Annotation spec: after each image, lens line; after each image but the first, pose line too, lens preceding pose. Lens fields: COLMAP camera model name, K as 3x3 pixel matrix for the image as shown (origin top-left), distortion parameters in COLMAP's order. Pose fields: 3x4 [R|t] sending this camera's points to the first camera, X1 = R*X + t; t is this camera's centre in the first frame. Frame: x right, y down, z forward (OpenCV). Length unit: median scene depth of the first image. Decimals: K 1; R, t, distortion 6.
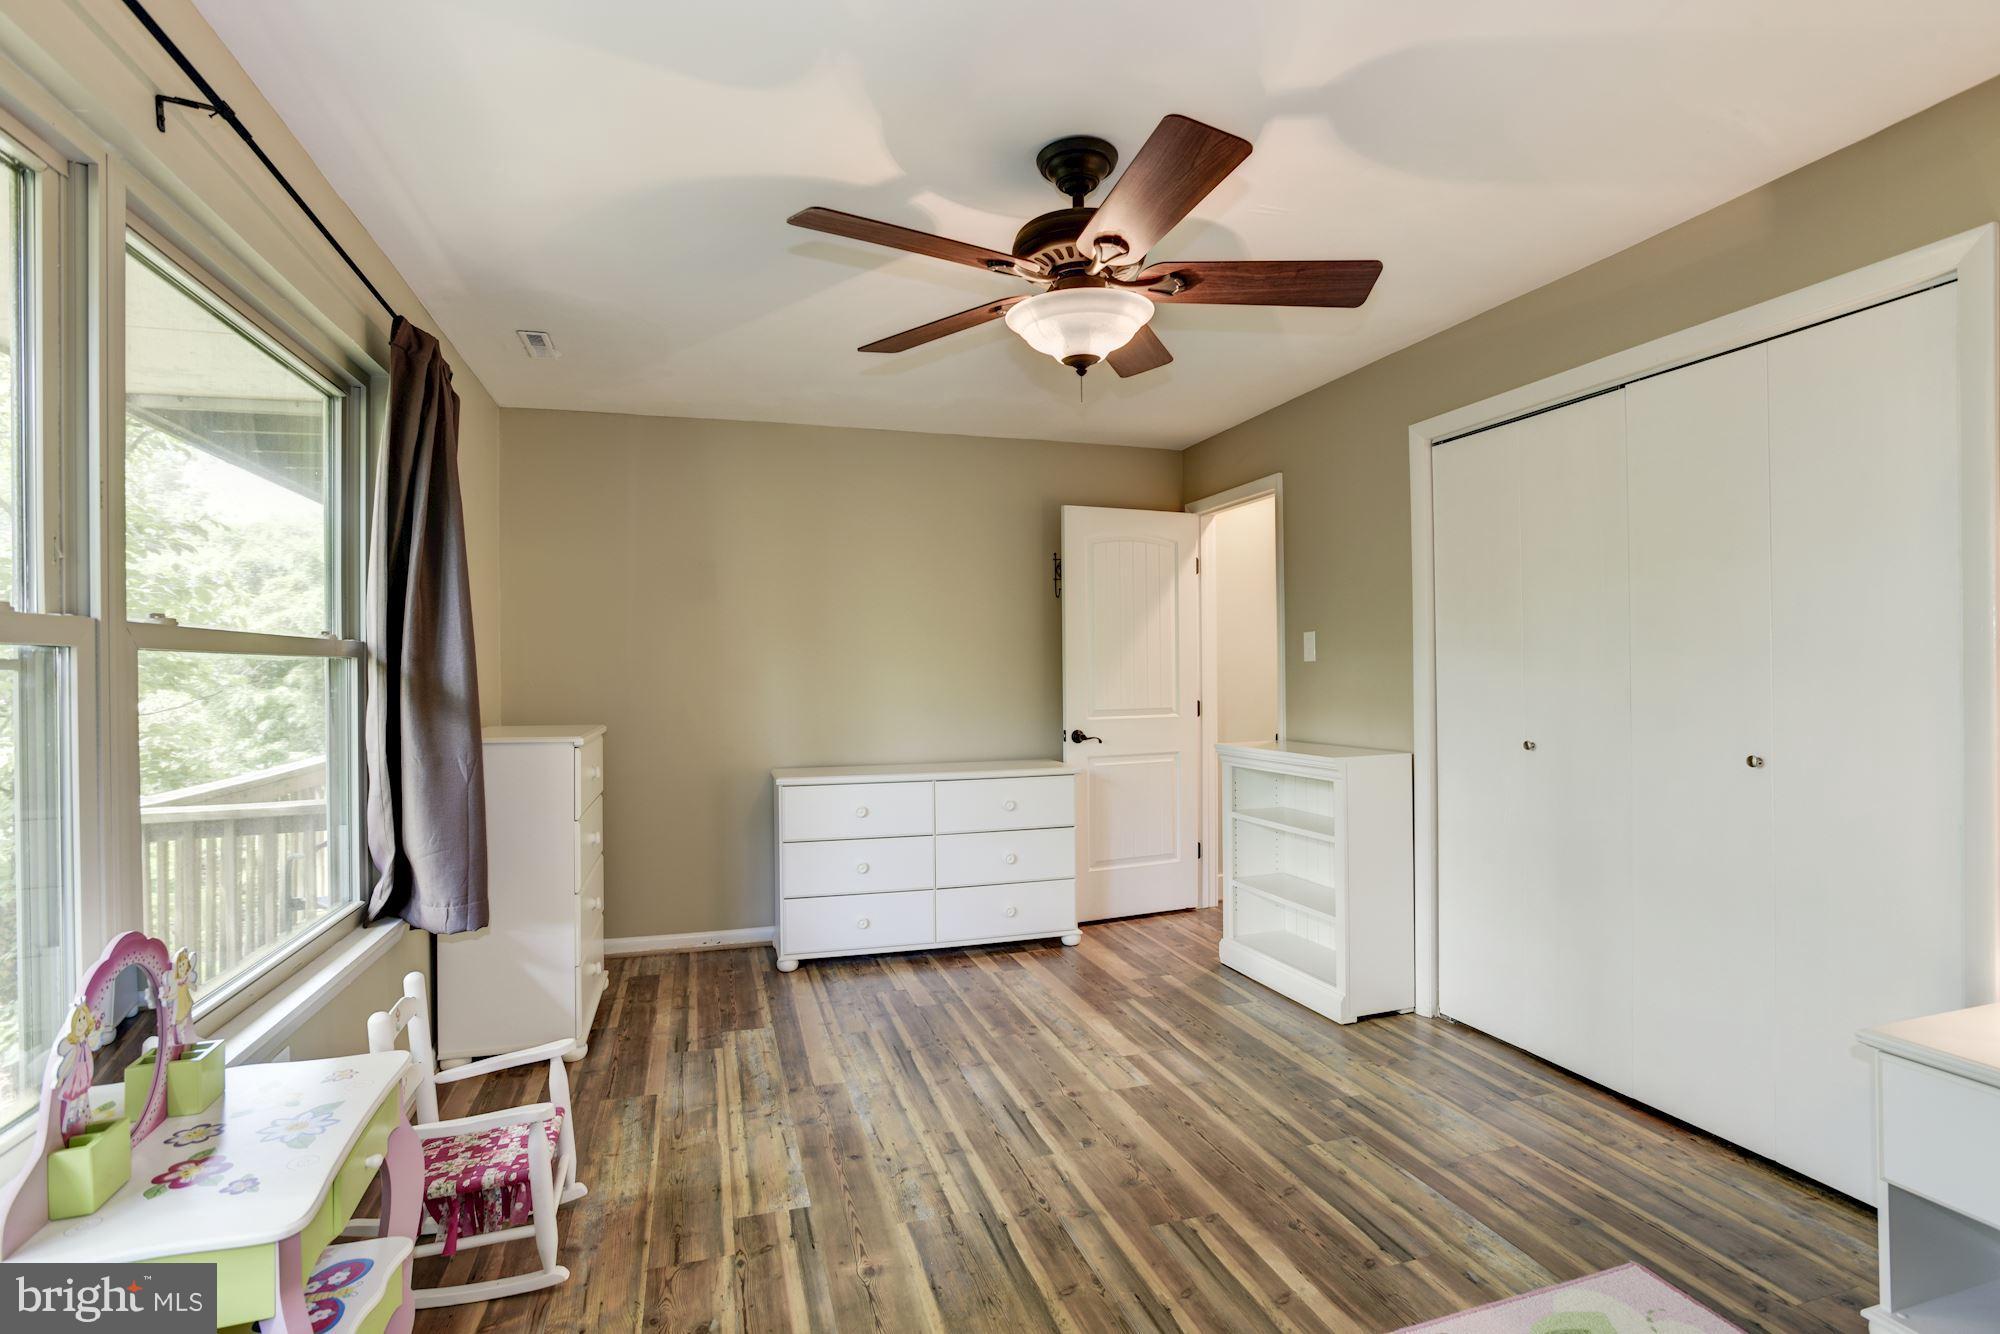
lens RADIAL K [[971.5, 0, 998.3], [0, 971.5, 670.2], [0, 0, 1]] dist [-0.039738, 0.006368]
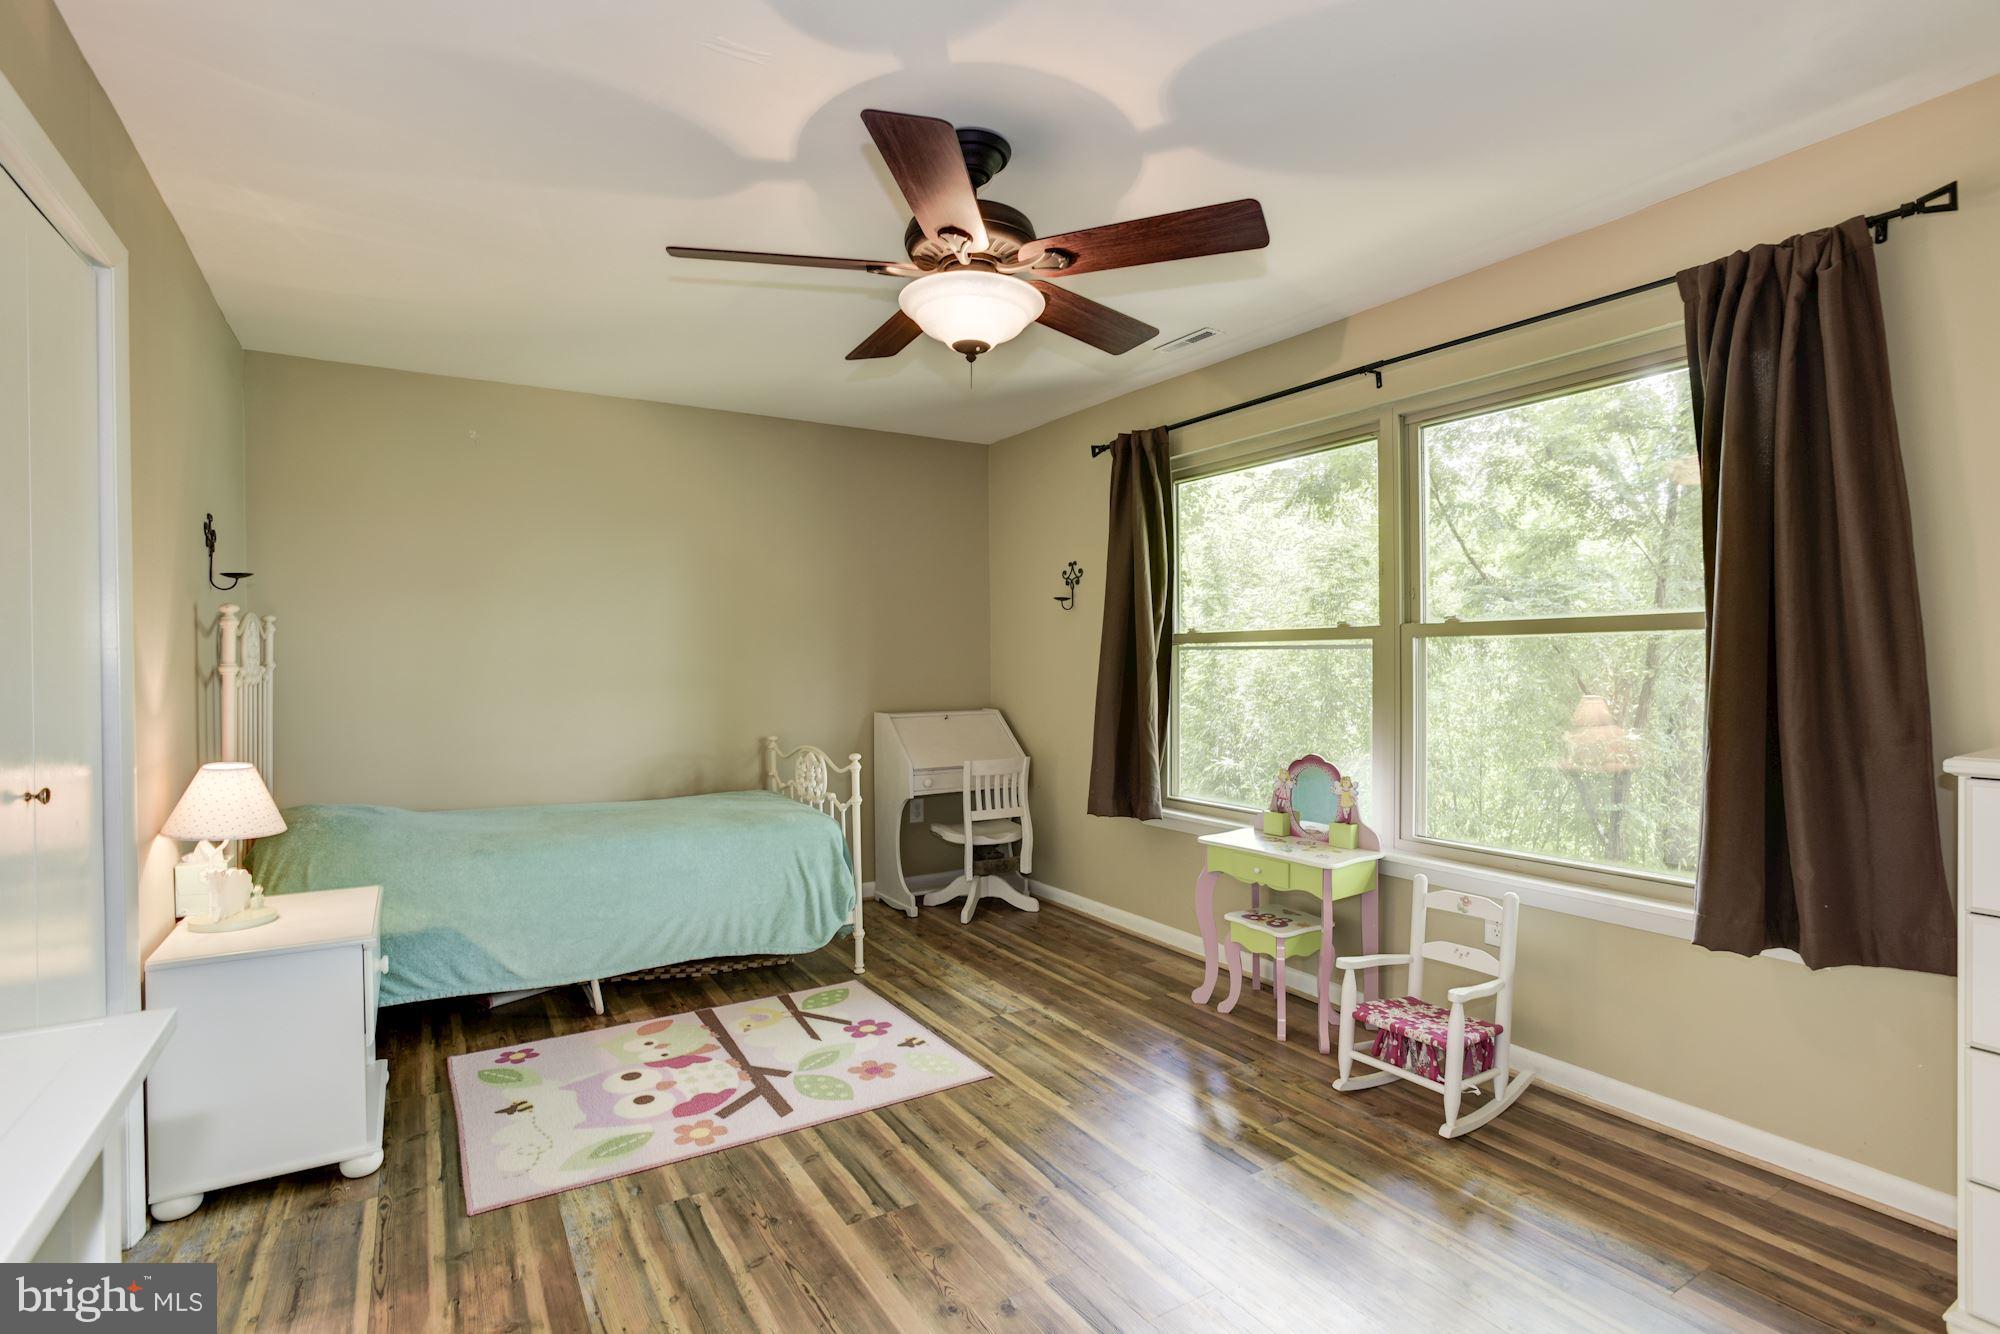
lens RADIAL K [[971.5, 0, 996.1], [0, 971.5, 663.2], [0, 0, 1]] dist [-0.039738, 0.006368]
pose [[-0.970294, 0.017722, -0.241277, 0.314974], [0.018233, 0.999834, 0.000114, 0.011985], [0.241239, -0.004289, -0.970456, 2.021867]]
